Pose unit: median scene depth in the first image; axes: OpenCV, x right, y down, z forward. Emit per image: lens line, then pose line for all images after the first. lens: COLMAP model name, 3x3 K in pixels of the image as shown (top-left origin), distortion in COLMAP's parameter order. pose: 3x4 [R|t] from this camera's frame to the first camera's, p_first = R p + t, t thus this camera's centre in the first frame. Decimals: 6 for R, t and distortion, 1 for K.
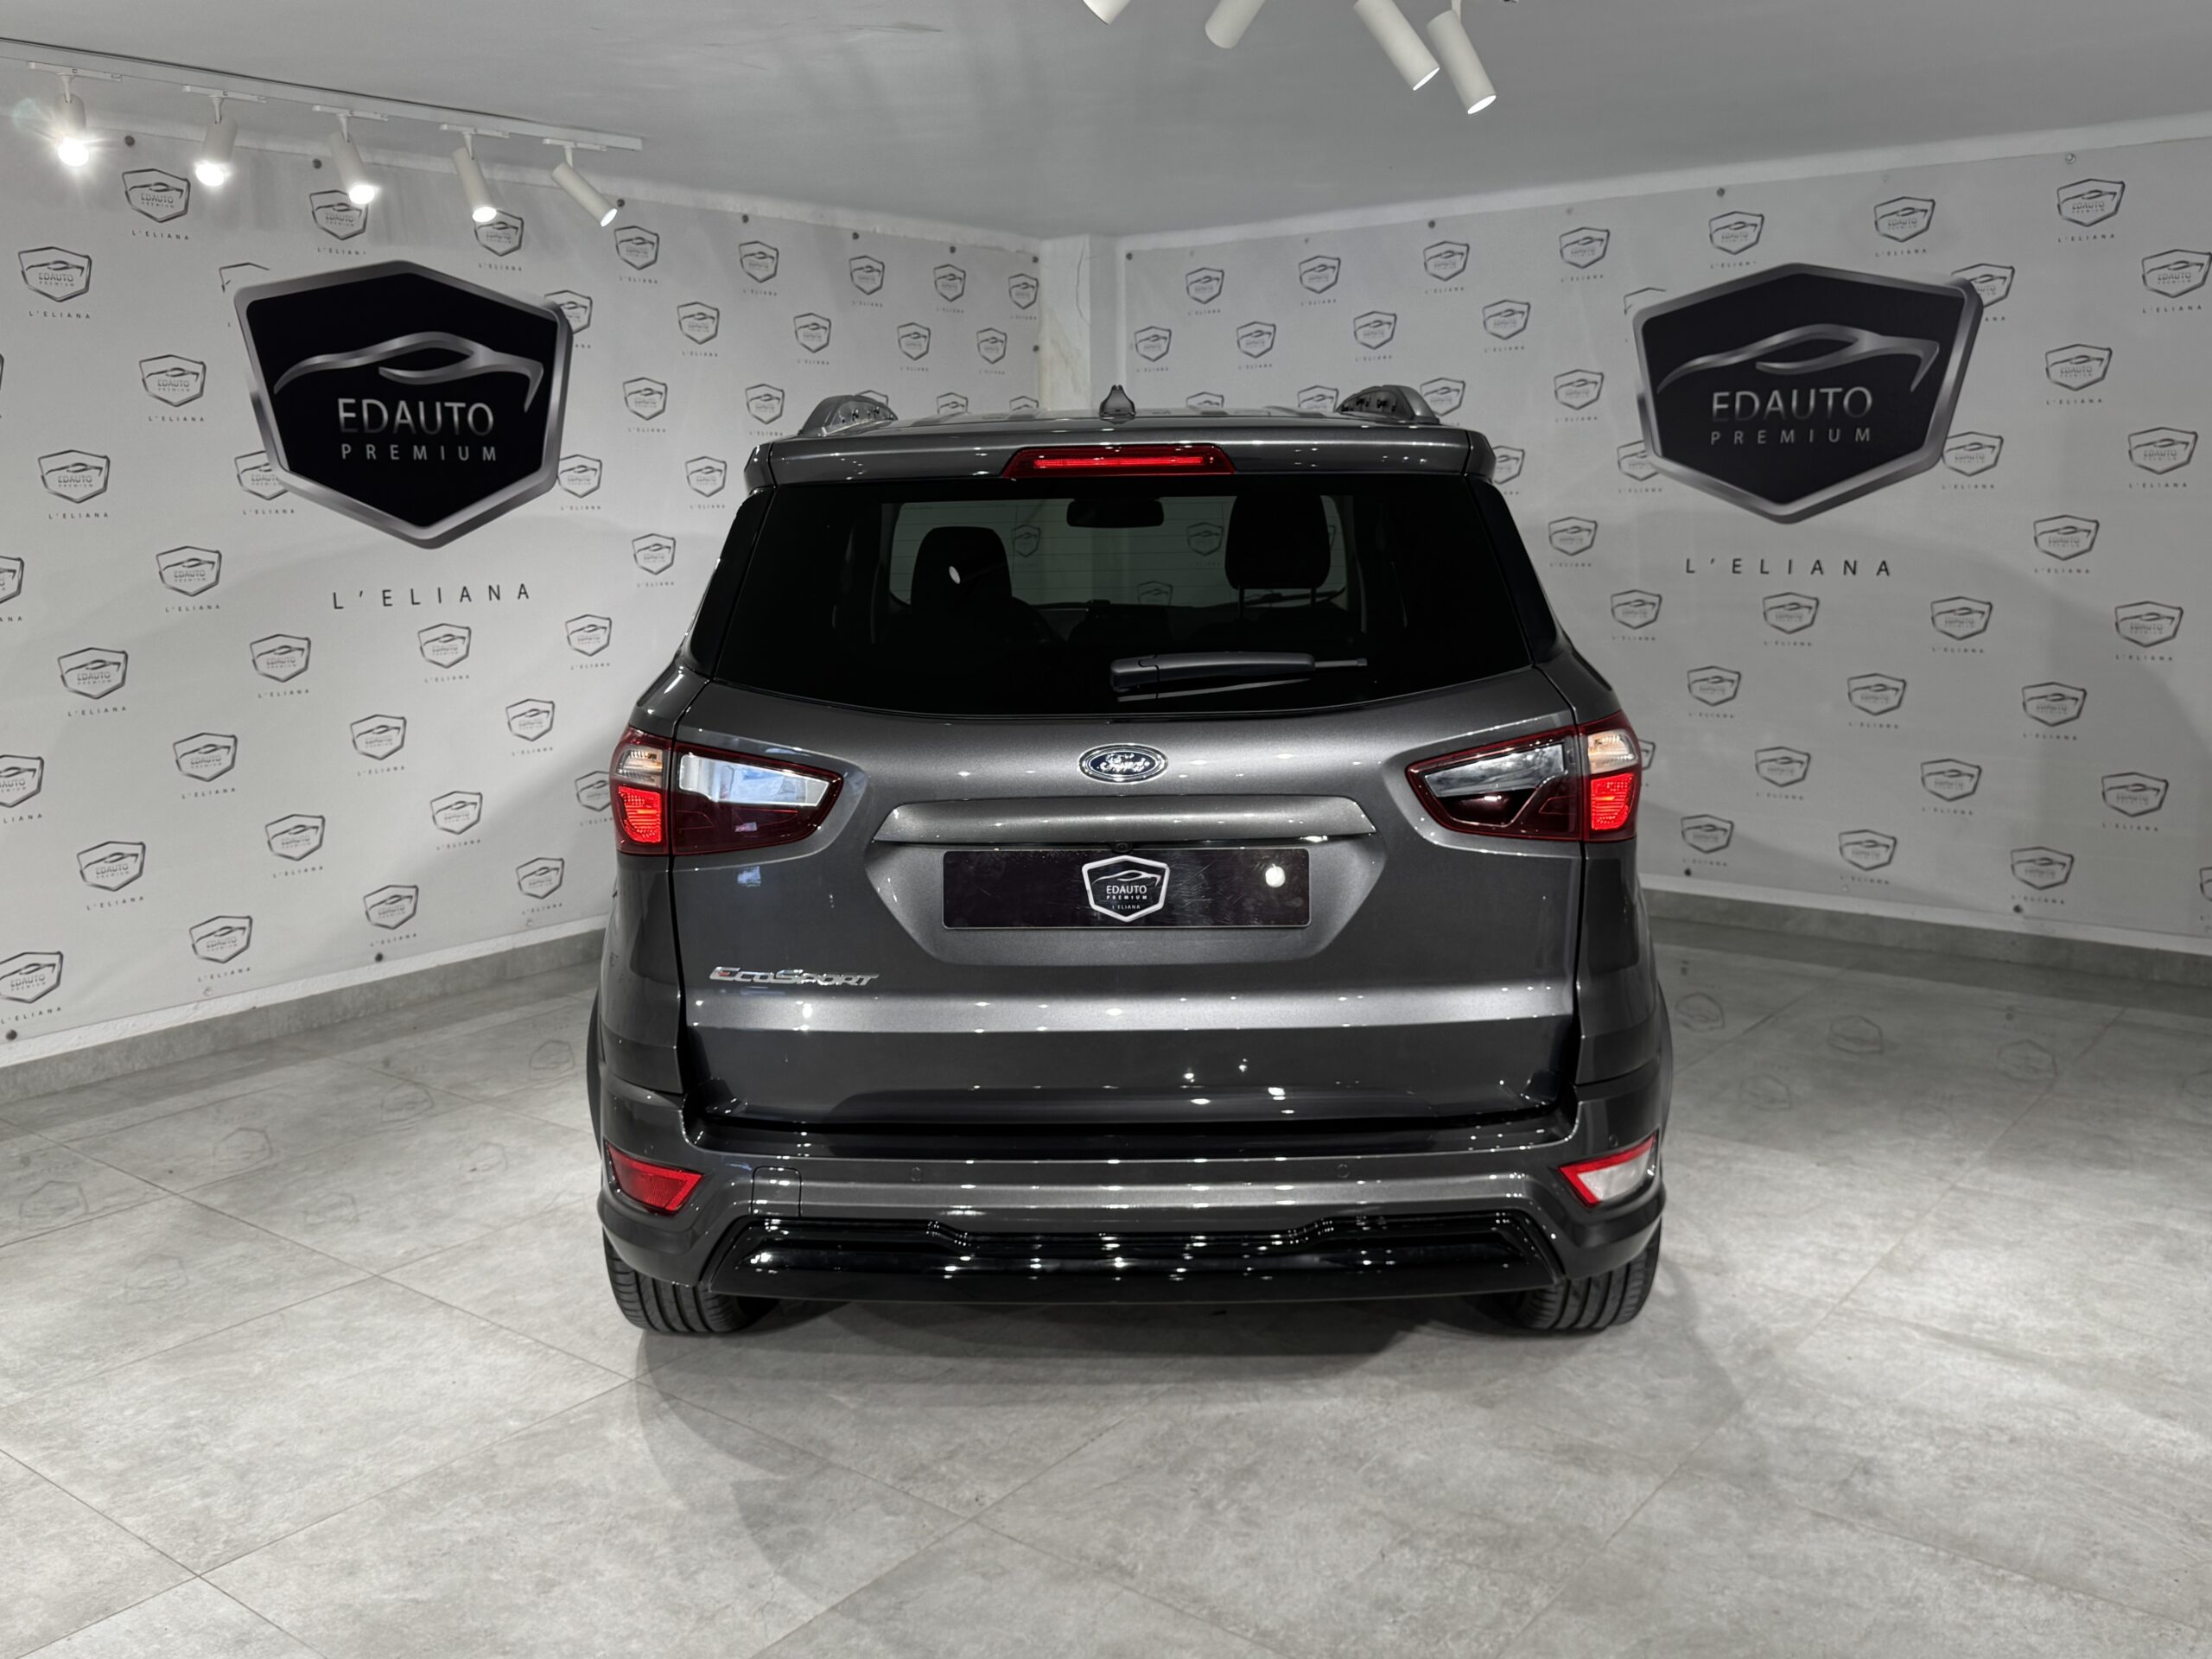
lens RADIAL K [[2001.5, 0, 1074.5], [0, 2001.5, 835.8], [0, 0, 1]] dist [0.116287, -0.226375]
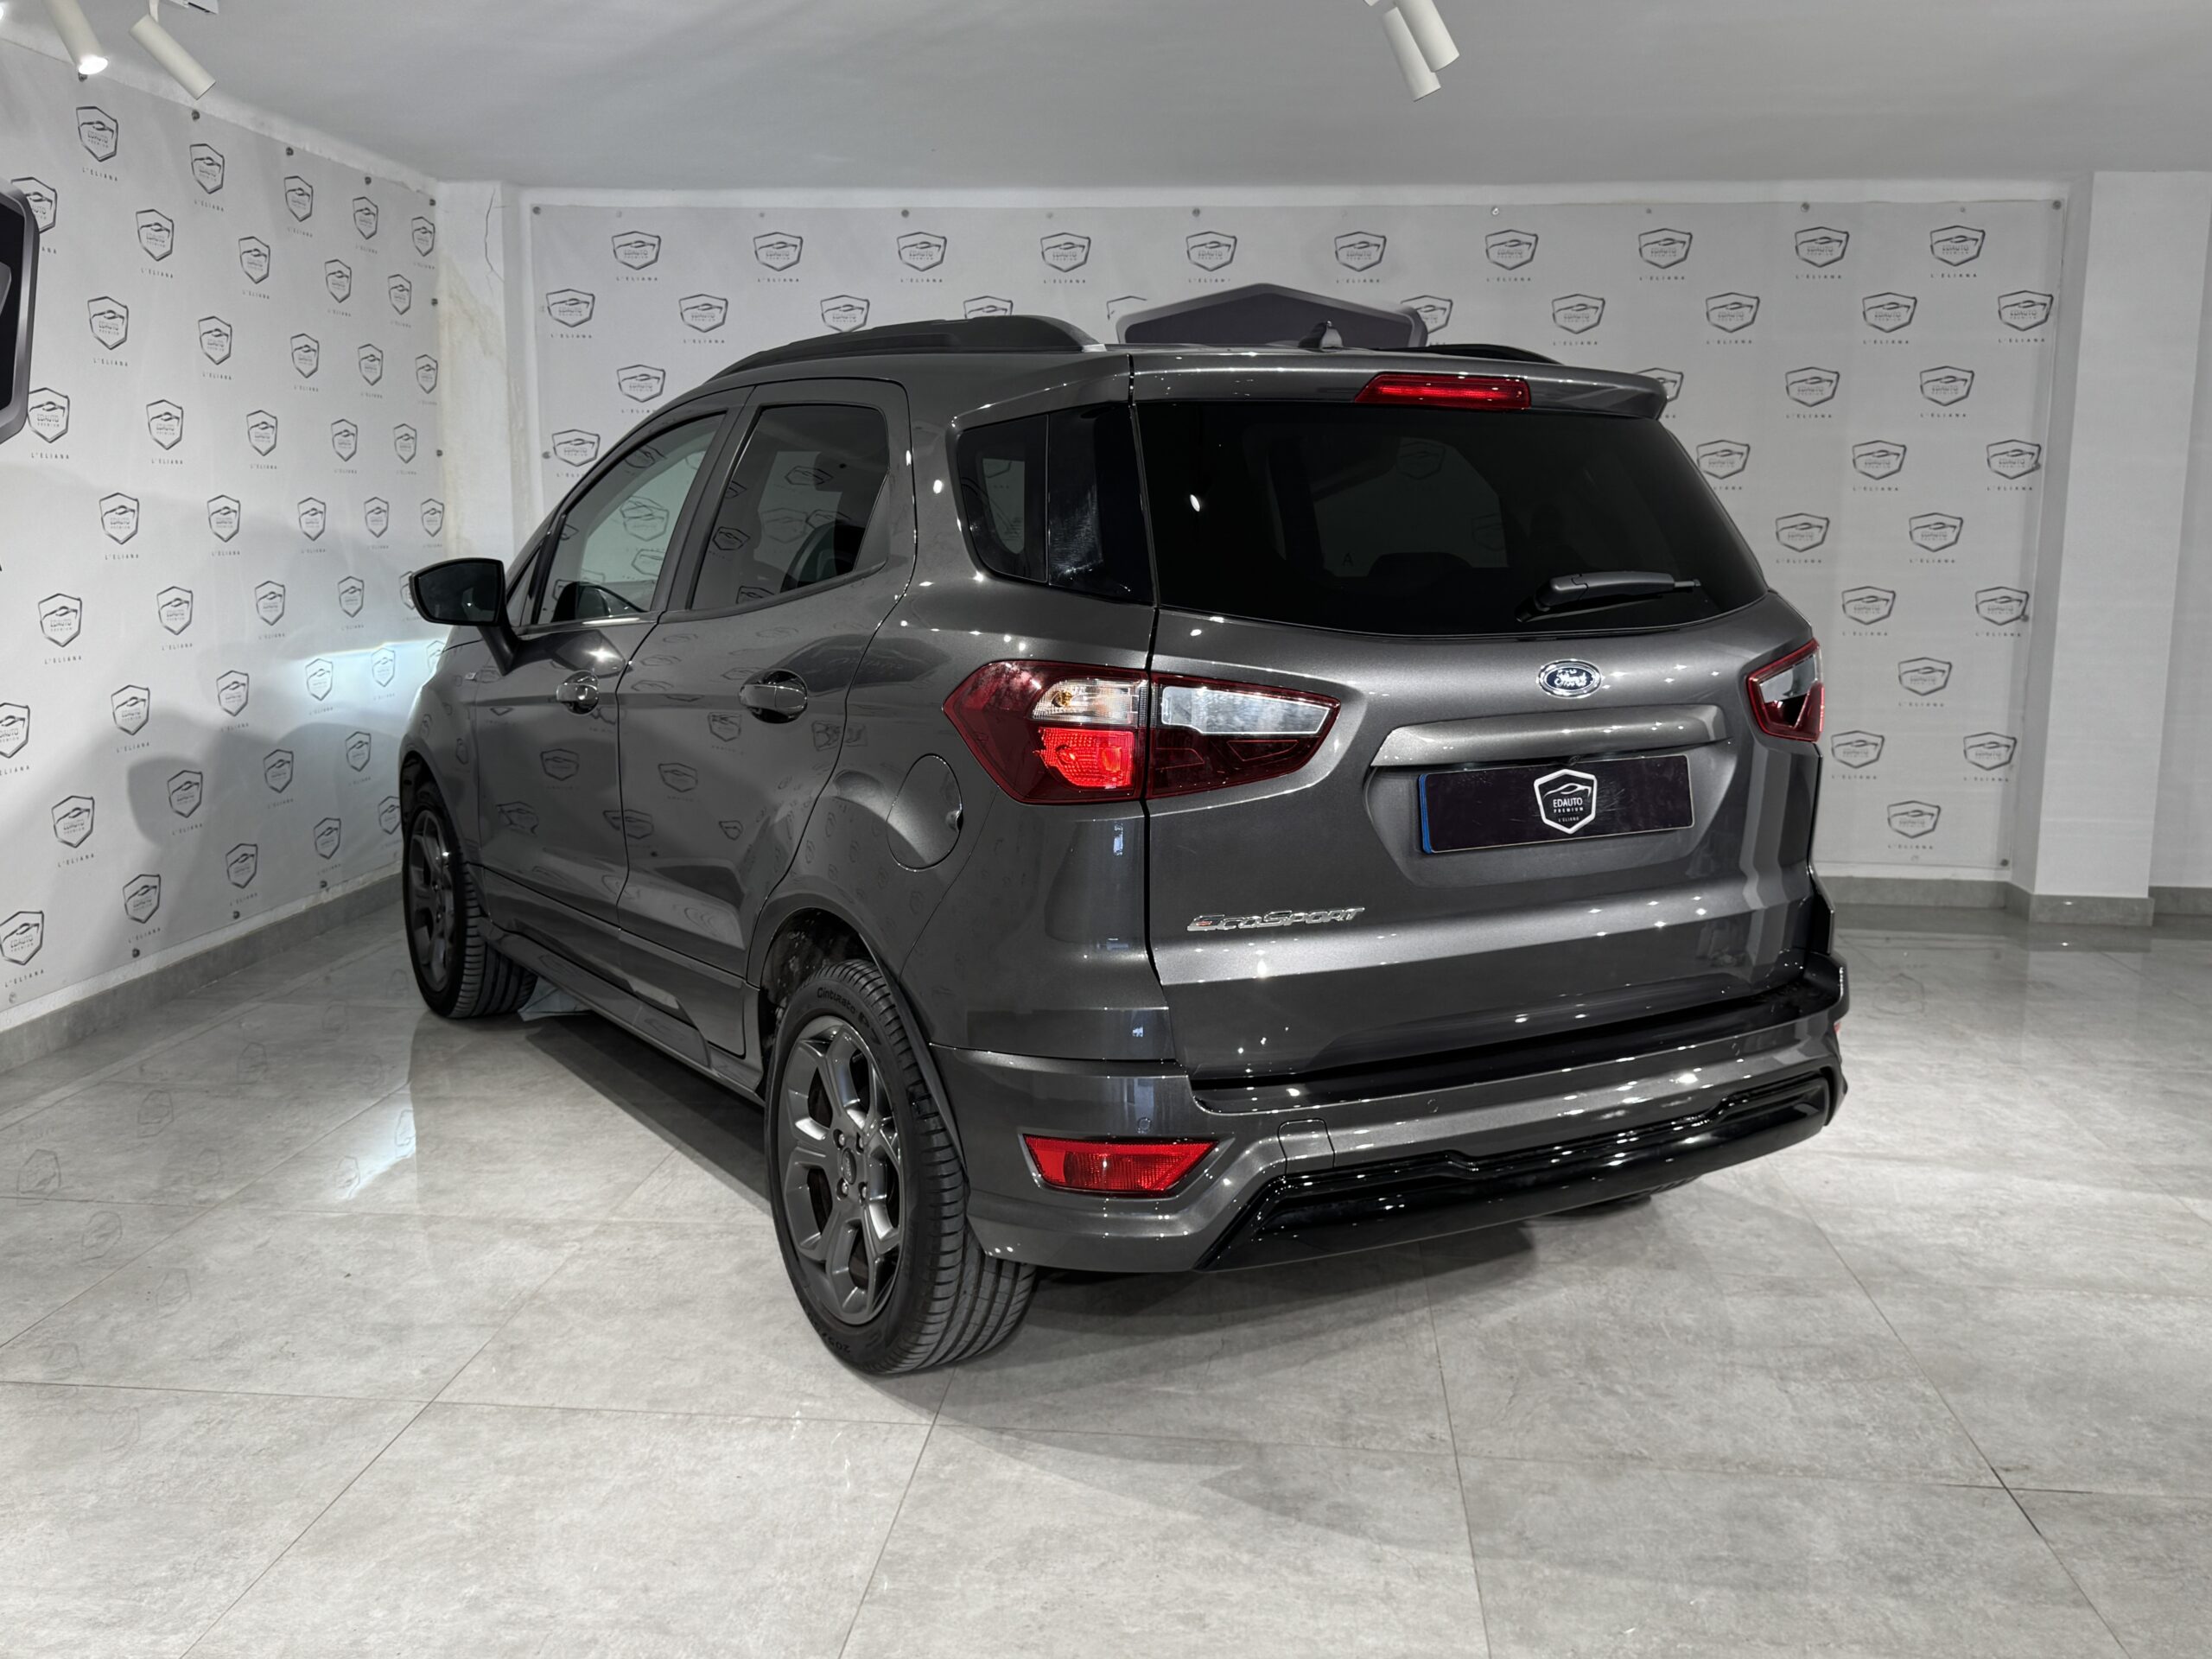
lens RADIAL K [[2038.7, 0, 1115.7], [0, 2038.7, 833.2], [0, 0, 1]] dist [0.112650, -0.238749]
pose [[0.831683, -0.062221, 0.551754, -0.631962], [0.073989, 0.997259, 0.000933, 0.020757], [-0.550299, 0.040048, 0.834006, 0.212411]]
